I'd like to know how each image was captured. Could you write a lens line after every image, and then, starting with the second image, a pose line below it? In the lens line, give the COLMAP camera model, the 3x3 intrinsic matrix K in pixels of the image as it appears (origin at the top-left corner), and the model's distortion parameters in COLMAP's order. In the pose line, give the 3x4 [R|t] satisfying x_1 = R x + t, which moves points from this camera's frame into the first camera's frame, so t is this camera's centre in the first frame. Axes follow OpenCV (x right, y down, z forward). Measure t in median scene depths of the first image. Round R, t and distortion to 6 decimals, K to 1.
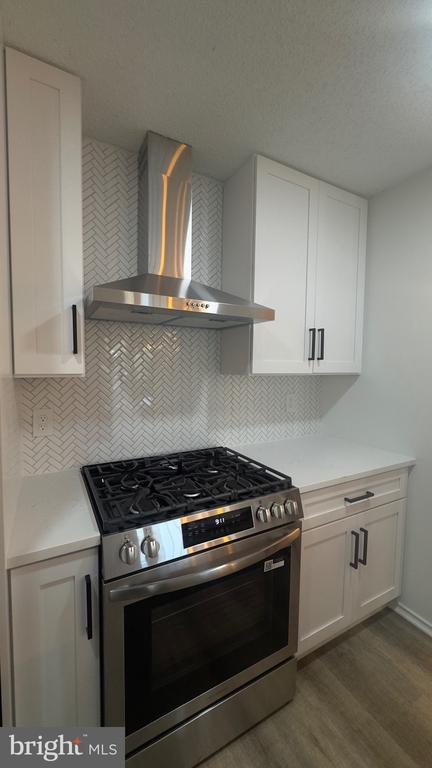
lens RADIAL K [[307.5, 0, 216.0], [0, 307.5, 384.0], [0, 0, 1]] dist [-0.001862, 0.000030]
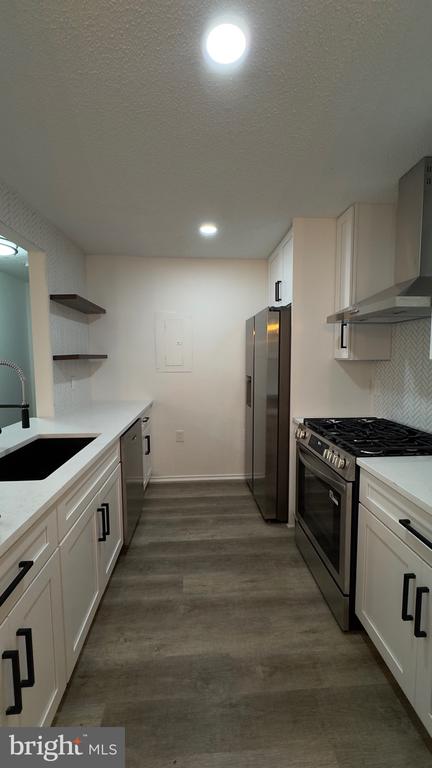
lens RADIAL K [[307.5, 0, 216.0], [0, 307.5, 384.0], [0, 0, 1]] dist [-0.001862, 0.000030]
pose [[-0.432665, 0.064349, -0.899255, 1.584644], [-0.058713, 0.993321, 0.099329, -0.024766], [0.899641, 0.095774, -0.425997, 1.042691]]
